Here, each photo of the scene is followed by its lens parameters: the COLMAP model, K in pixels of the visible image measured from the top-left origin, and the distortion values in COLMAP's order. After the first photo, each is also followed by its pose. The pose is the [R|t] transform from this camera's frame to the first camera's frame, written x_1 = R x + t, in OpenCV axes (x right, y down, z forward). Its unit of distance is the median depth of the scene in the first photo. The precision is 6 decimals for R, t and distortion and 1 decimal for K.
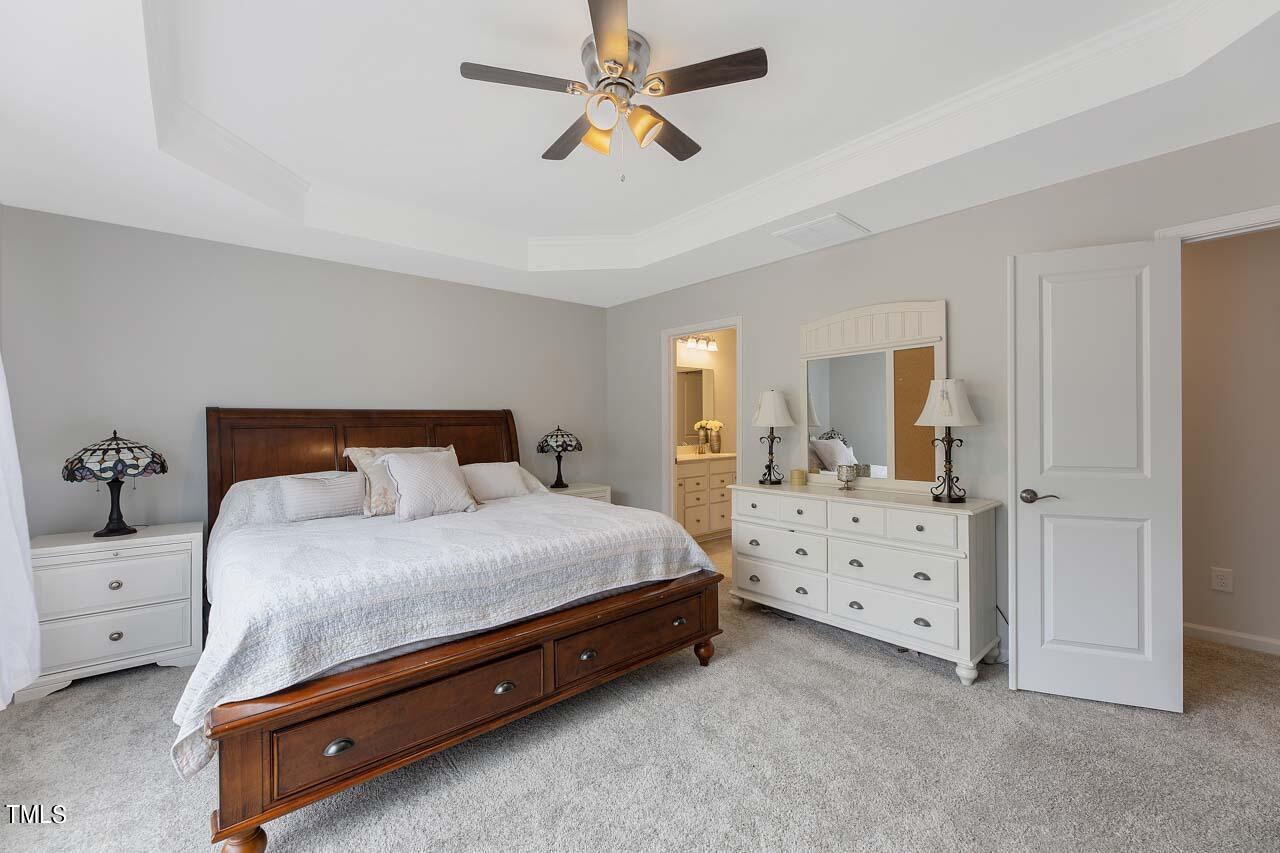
lens RADIAL K [[518.7, 0, 636.0], [0, 518.7, 427.7], [0, 0, 1]] dist [0.001463, 0.000057]
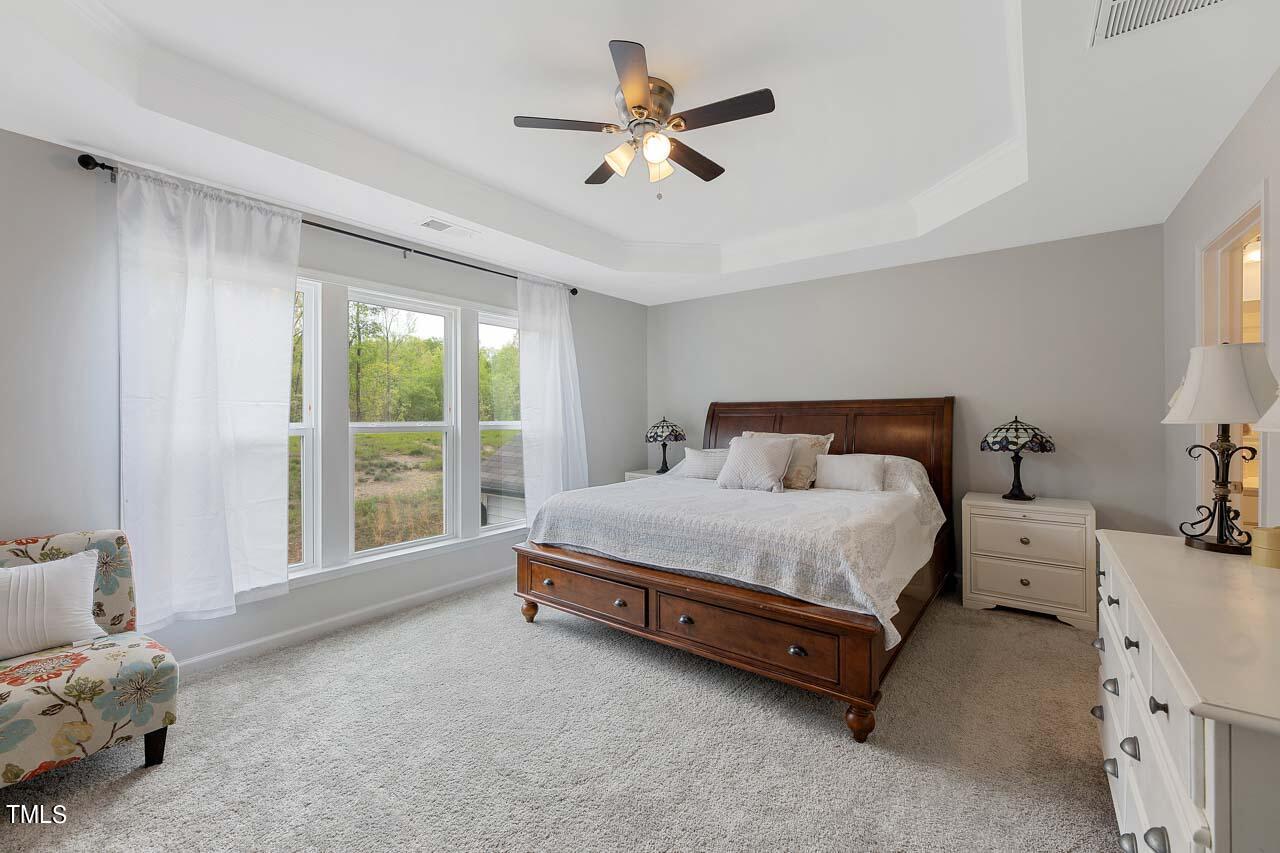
lens RADIAL K [[518.7, 0, 635.1], [0, 518.7, 416.7], [0, 0, 1]] dist [0.001463, 0.000057]
pose [[0.202551, 0.011277, -0.979207, 0.832648], [-0.003186, 0.999936, 0.010857, -0.015977], [0.979267, 0.000921, 0.202574, 0.555445]]
